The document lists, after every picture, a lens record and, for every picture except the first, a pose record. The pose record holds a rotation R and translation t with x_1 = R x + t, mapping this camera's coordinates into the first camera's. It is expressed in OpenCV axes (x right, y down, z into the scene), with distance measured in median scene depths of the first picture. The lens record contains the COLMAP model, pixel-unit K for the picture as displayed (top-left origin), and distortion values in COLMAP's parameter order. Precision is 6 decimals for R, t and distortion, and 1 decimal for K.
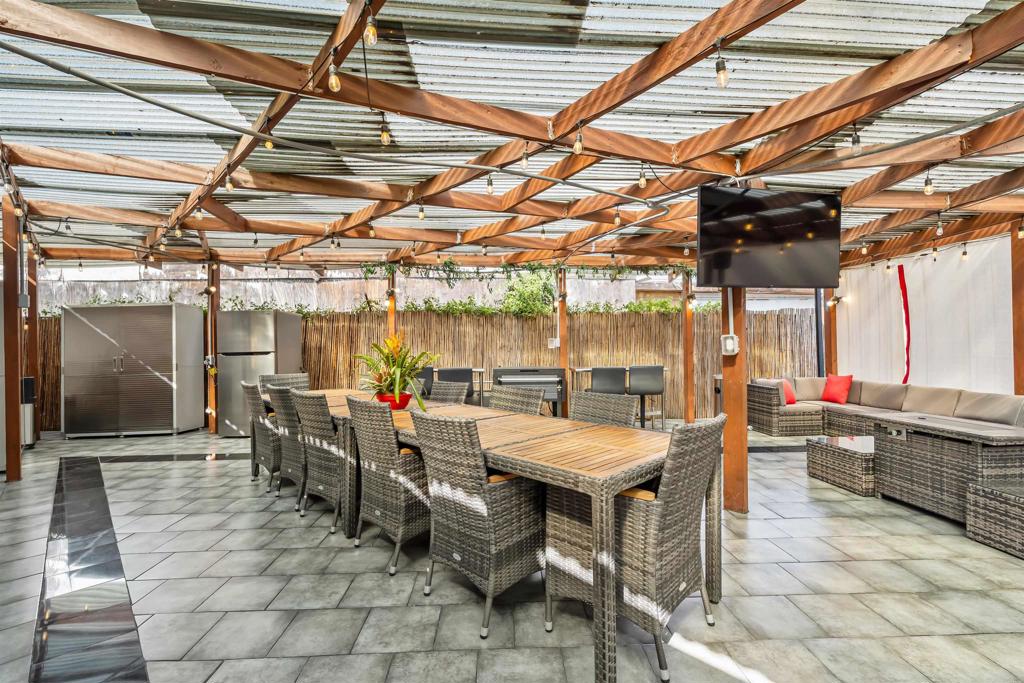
lens RADIAL K [[464.6, 0, 517.0], [0, 464.6, 344.1], [0, 0, 1]] dist [-0.004387, -0.000039]
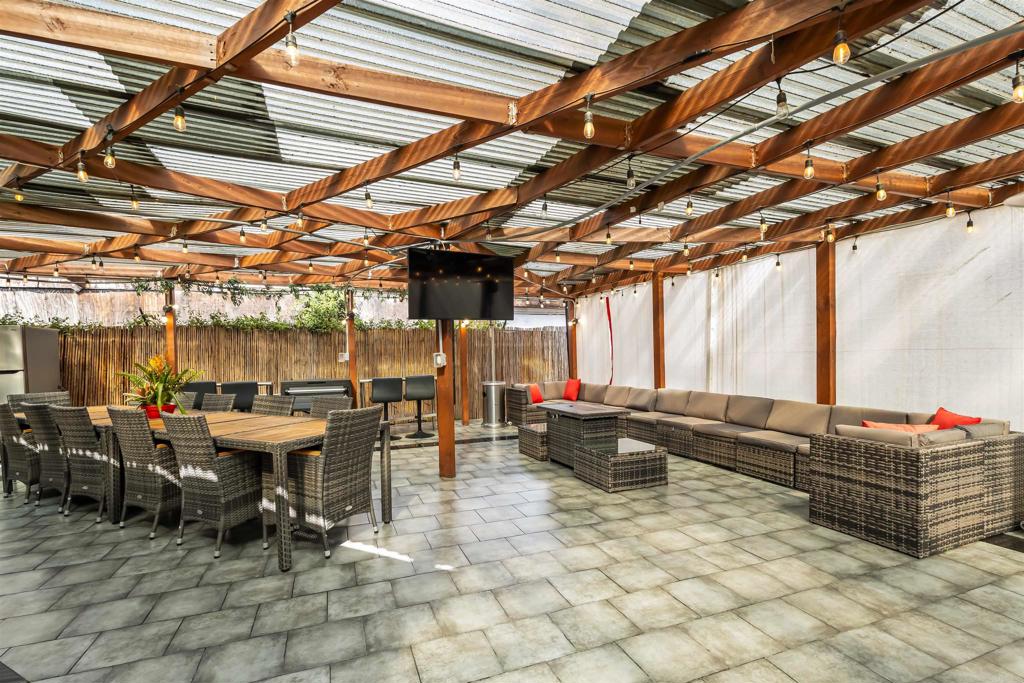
lens RADIAL K [[464.6, 0, 501.2], [0, 464.6, 367.7], [0, 0, 1]] dist [-0.004387, -0.000039]
pose [[0.946530, -0.018990, 0.322058, 0.160832], [0.009770, 0.999495, 0.030222, -0.013910], [-0.322469, -0.025460, 0.946238, -0.349518]]
